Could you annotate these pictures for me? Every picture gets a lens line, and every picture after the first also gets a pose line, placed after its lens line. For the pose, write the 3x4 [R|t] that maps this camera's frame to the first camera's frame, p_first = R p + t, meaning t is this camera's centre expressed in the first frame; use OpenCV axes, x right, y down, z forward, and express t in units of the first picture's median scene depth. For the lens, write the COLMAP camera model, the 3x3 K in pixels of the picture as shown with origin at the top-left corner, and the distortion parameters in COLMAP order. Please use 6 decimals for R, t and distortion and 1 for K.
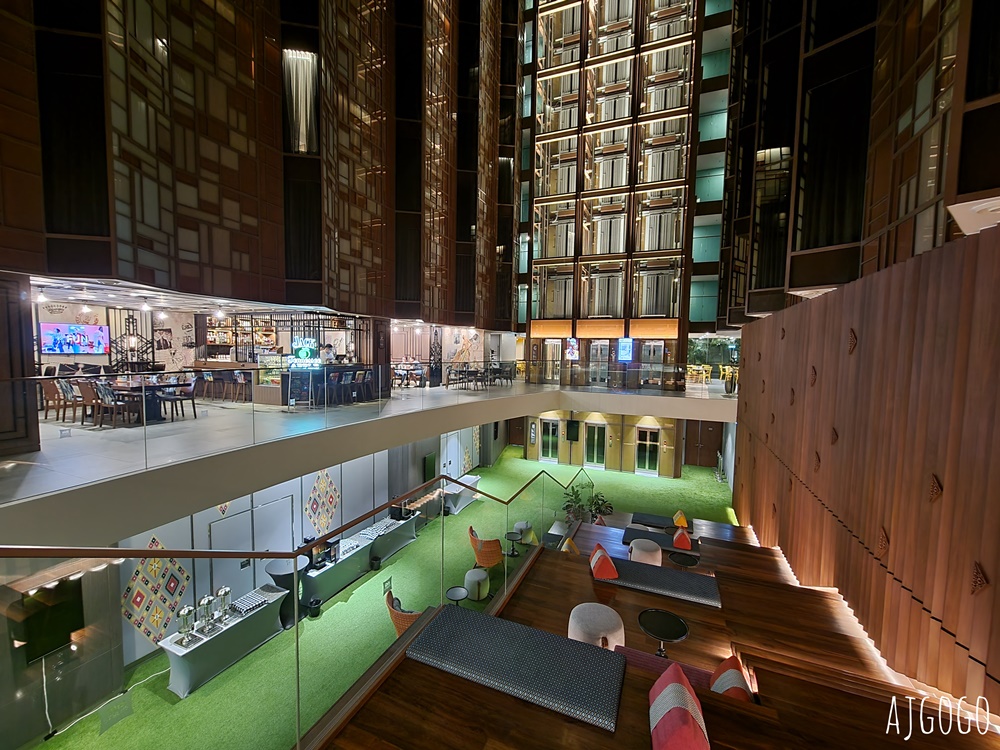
lens RADIAL K [[406.5, 0, 500.0], [0, 406.5, 375.0], [0, 0, 1]] dist [0.014510, -0.003539]
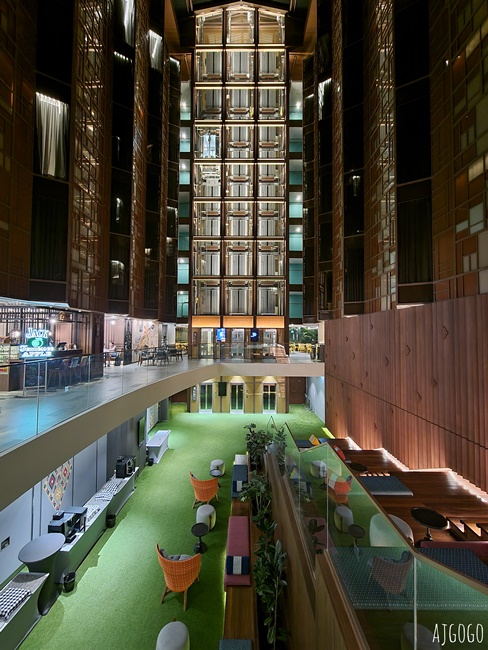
lens RADIAL K [[264.2, 0, 242.3], [0, 264.2, 326.3], [0, 0, 1]] dist [0.014510, -0.003539]
pose [[0.930010, -0.001017, 0.367532, -0.131342], [0.035182, 0.995650, -0.086272, -0.008507], [-0.365846, 0.093165, 0.926001, 0.057791]]
